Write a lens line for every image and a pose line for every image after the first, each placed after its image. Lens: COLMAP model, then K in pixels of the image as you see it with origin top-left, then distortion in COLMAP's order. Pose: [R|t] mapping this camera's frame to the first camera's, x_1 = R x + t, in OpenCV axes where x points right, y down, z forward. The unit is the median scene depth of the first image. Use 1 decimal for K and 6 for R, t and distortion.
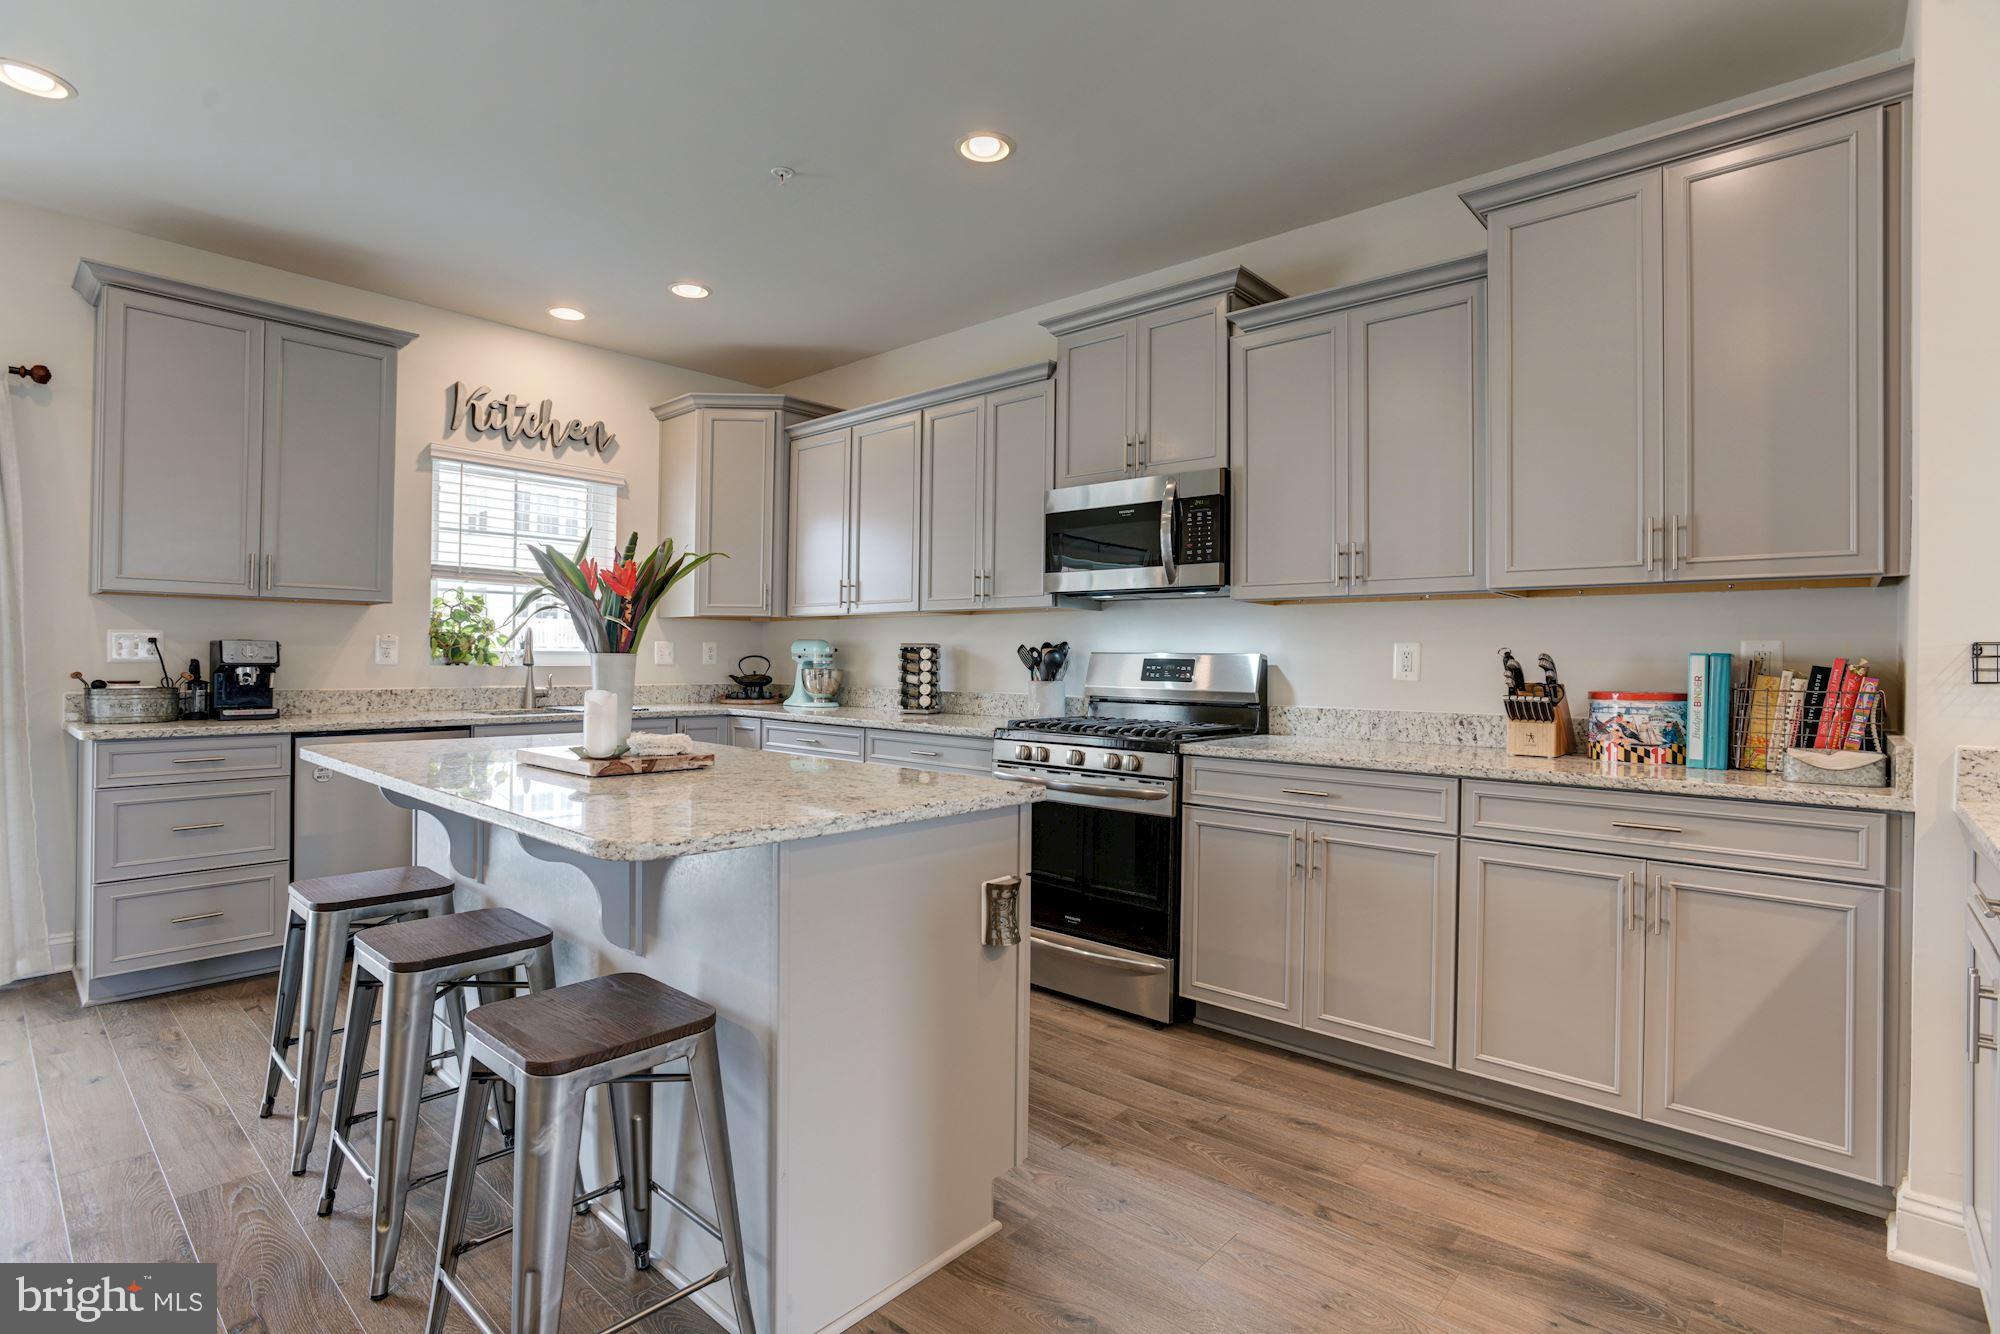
lens RADIAL K [[959.9, 0, 997.7], [0, 959.9, 654.8], [0, 0, 1]] dist [-0.050186, 0.021868]
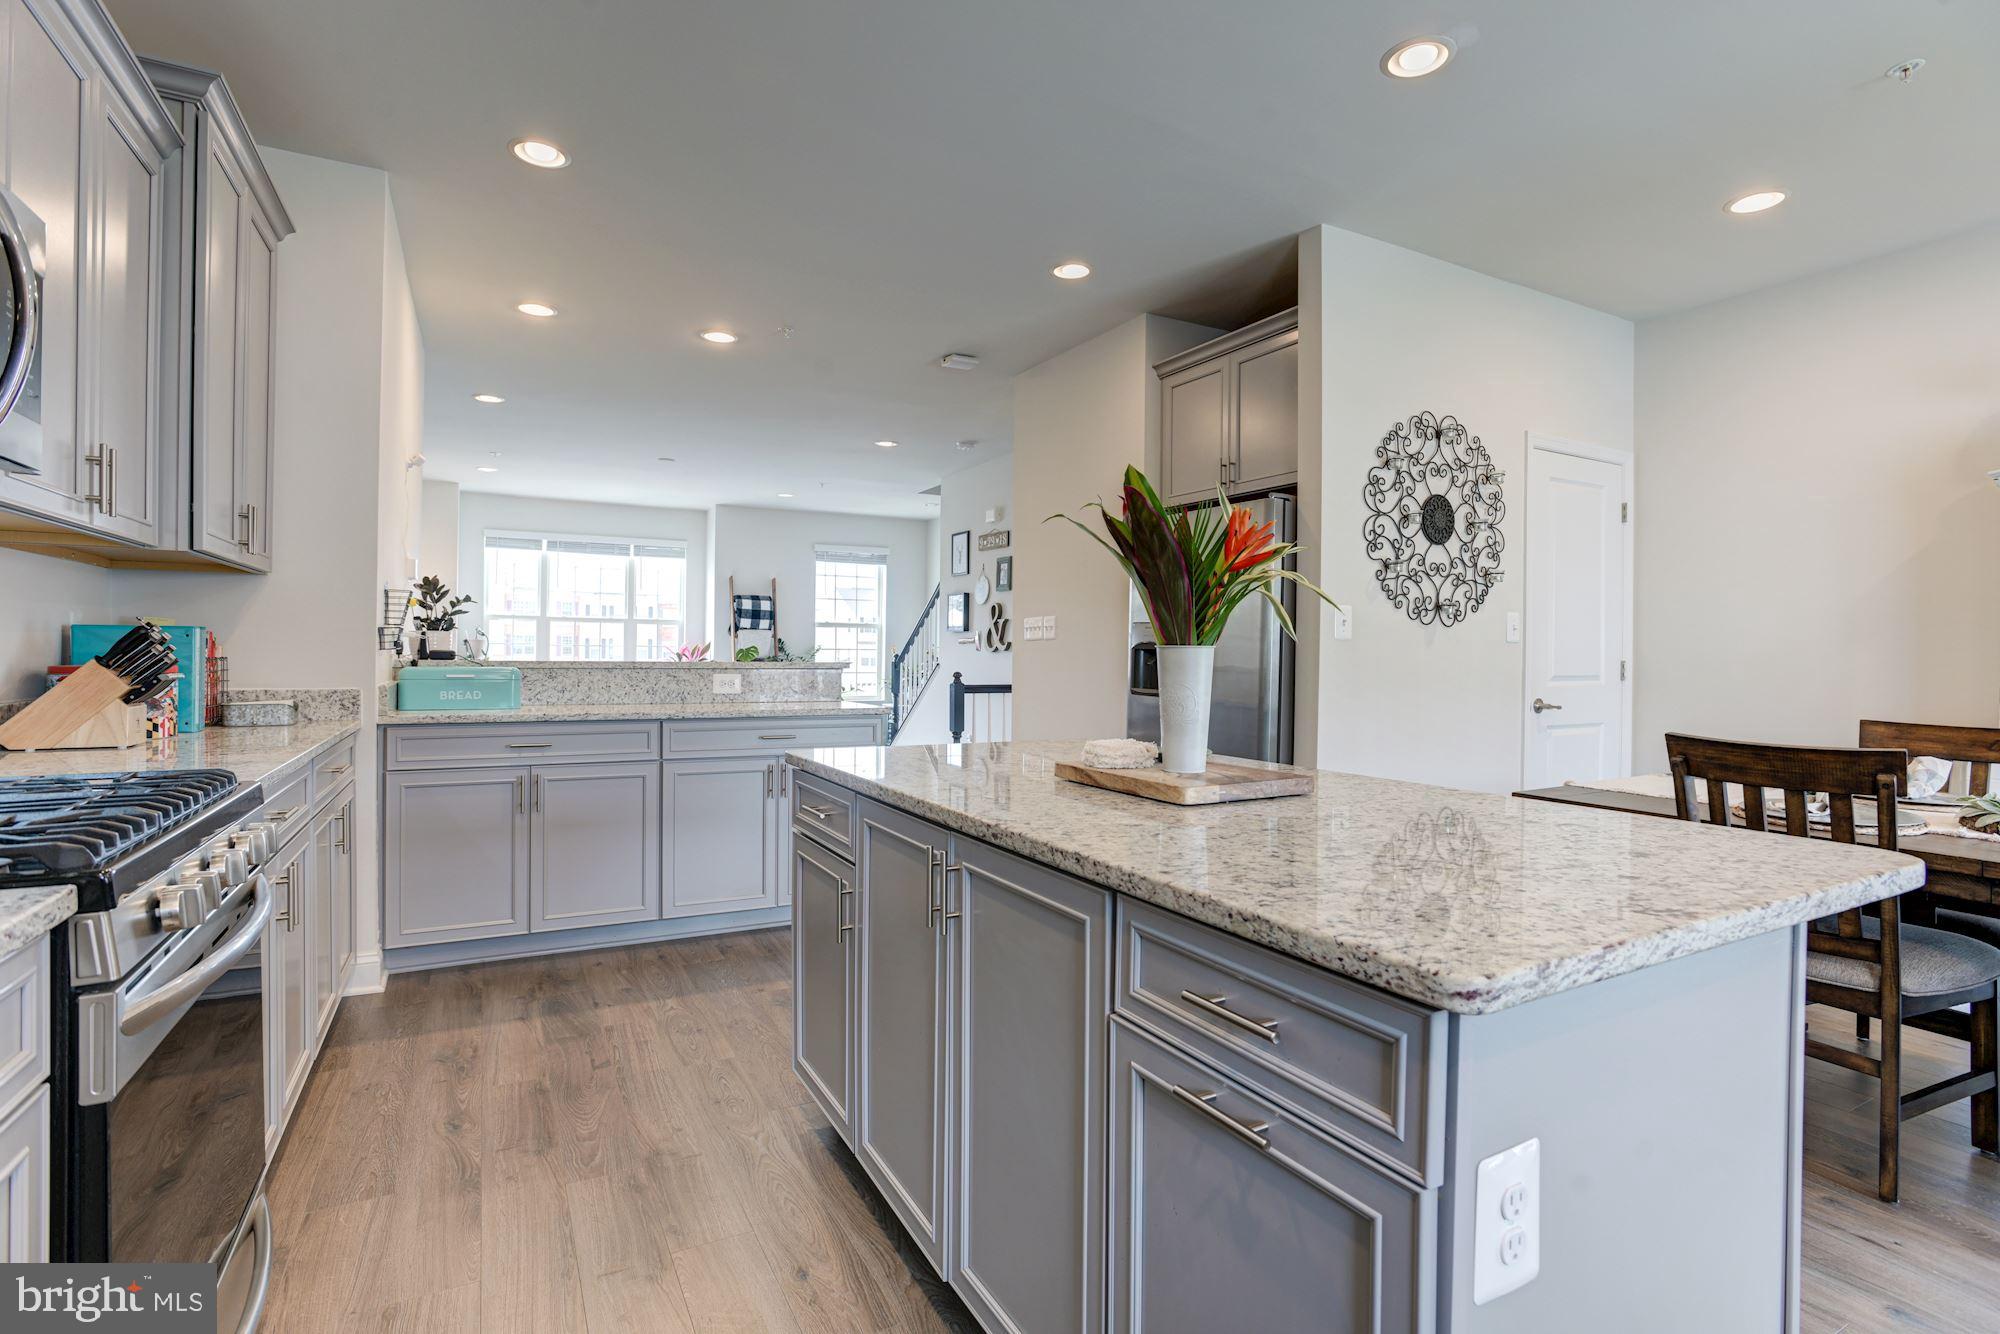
lens RADIAL K [[959.9, 0, 1004.5], [0, 959.9, 651.3], [0, 0, 1]] dist [-0.050186, 0.021868]
pose [[-0.942714, -0.021306, 0.332922, -0.322646], [-0.022895, 0.999738, -0.000850, 0.003539], [-0.332816, -0.008424, -0.942954, 1.097378]]
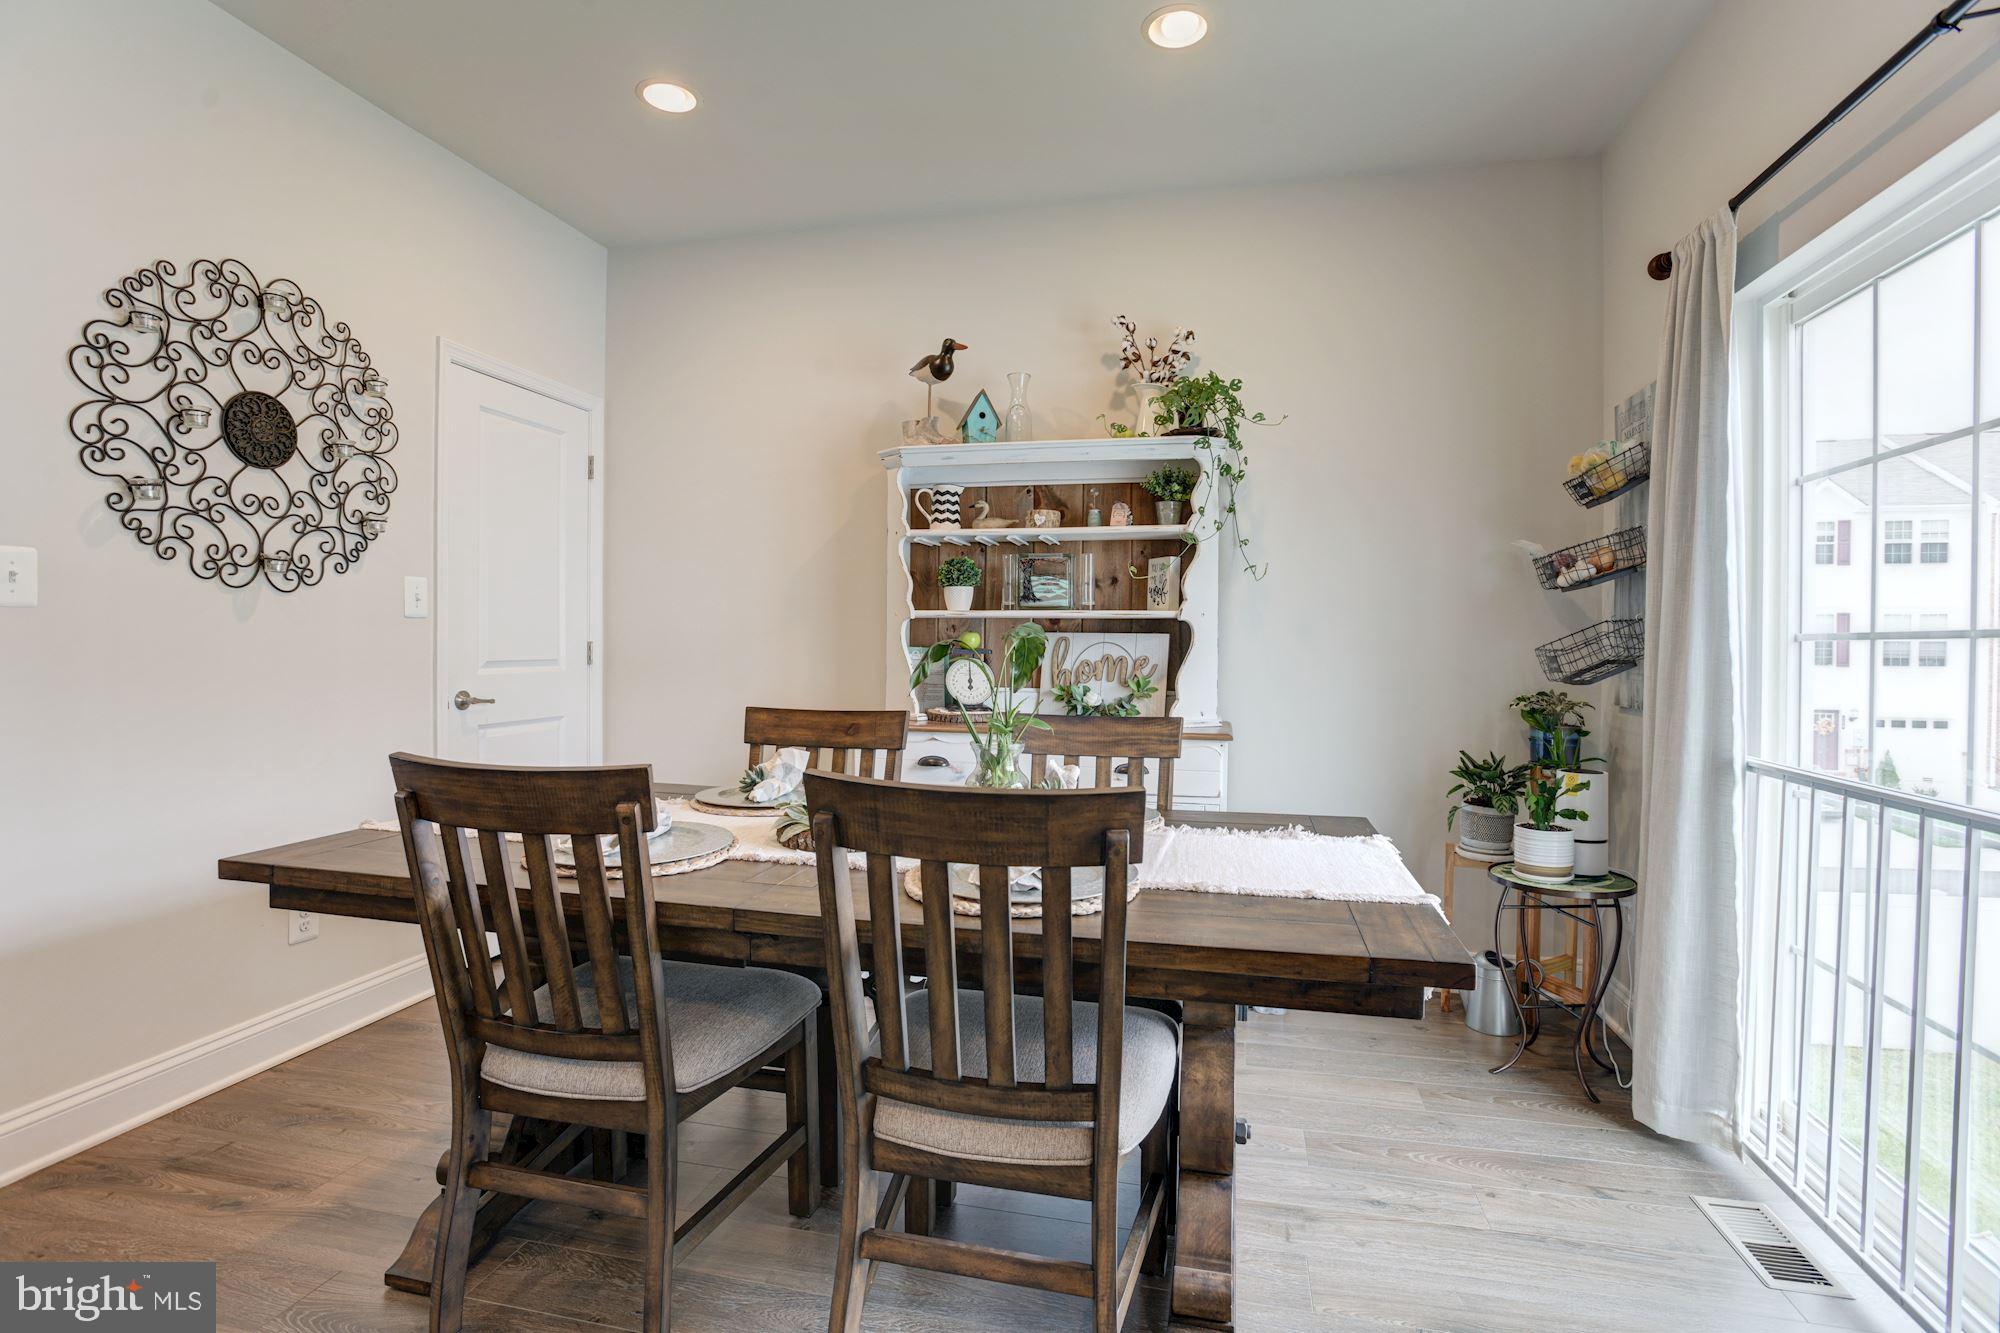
lens RADIAL K [[959.9, 0, 1010.9], [0, 959.9, 650.3], [0, 0, 1]] dist [-0.050186, 0.021868]
pose [[-0.876960, -0.013879, -0.480362, -0.570269], [-0.014920, 0.999887, -0.001652, 0.000978], [0.480331, 0.005718, -0.877069, 0.826479]]
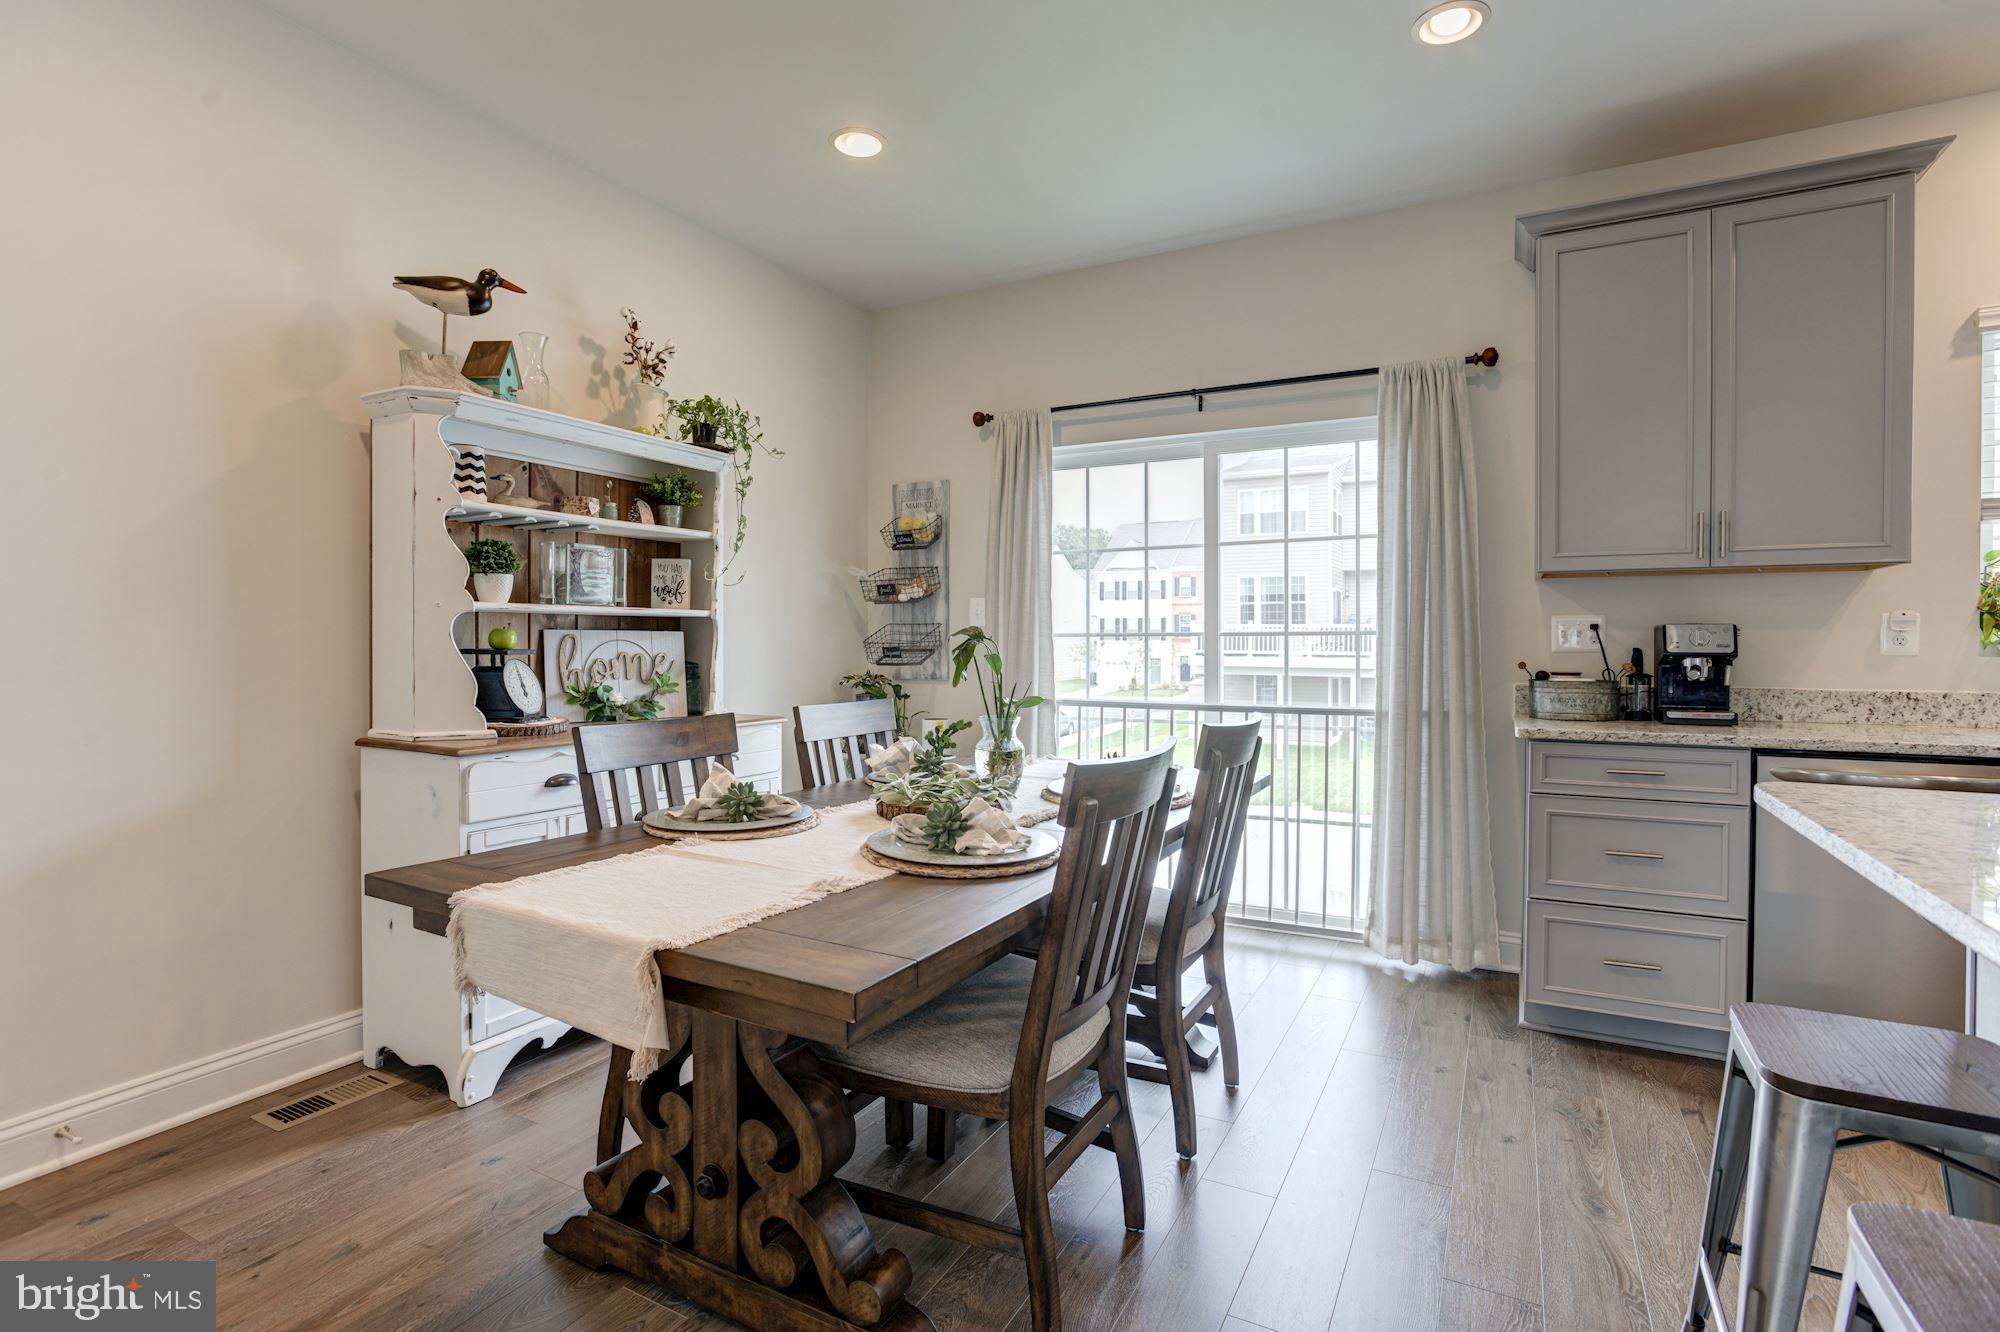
lens RADIAL K [[959.9, 0, 1003.0], [0, 959.9, 651.7], [0, 0, 1]] dist [-0.050186, 0.021868]
pose [[0.235688, 0.002151, -0.971826, -0.162287], [0.007024, 0.999968, 0.003917, 0.000551], [0.971803, -0.007750, 0.235665, 0.236224]]
